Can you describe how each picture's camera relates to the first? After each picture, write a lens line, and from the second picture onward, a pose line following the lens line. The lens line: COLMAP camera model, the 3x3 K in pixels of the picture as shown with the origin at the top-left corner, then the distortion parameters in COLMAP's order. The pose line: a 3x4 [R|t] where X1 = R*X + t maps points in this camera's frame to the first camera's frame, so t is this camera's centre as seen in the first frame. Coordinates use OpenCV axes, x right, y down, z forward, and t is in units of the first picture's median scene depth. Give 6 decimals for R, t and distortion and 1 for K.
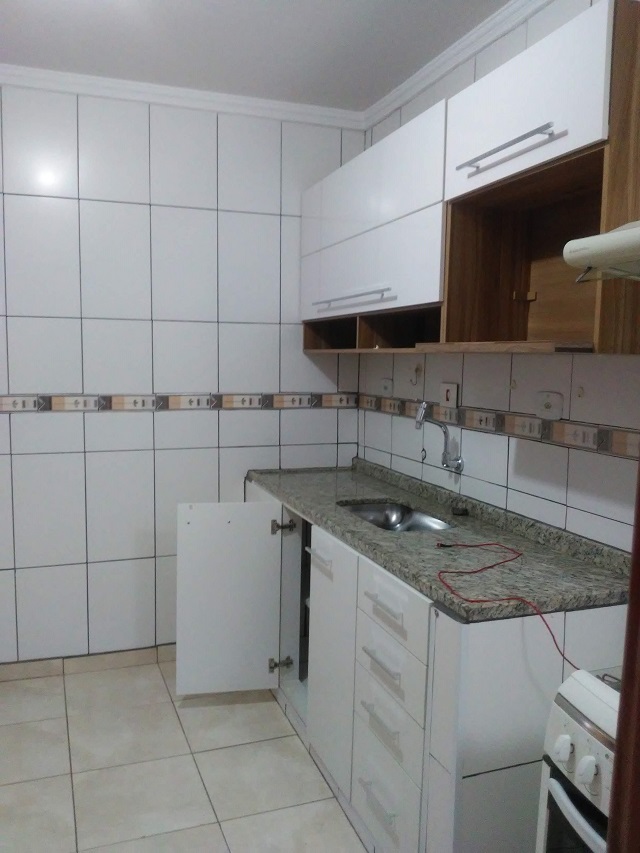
lens RADIAL K [[715.7, 0, 320.0], [0, 715.7, 426.5], [0, 0, 1]] dist [-0.004327, -0.062038]
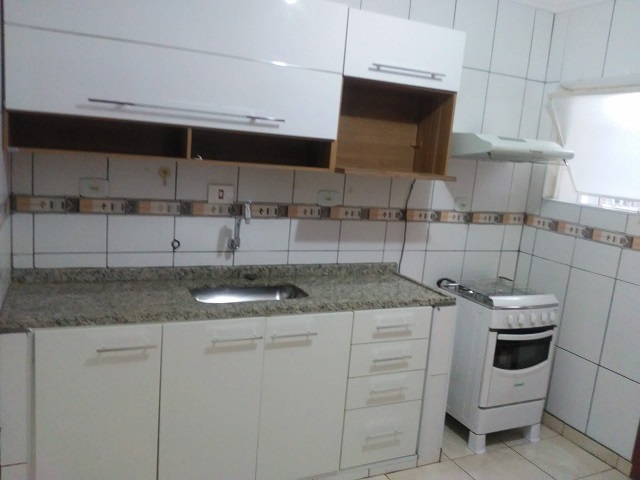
lens RADIAL K [[525.6, 0, 320.0], [0, 525.6, 240.0], [0, 0, 1]] dist [0.009478, -0.052793]
pose [[-0.063167, -0.177026, 0.982177, -0.912096], [0.019414, 0.983738, 0.178556, -0.149925], [-0.997814, 0.030347, -0.058703, 1.015146]]
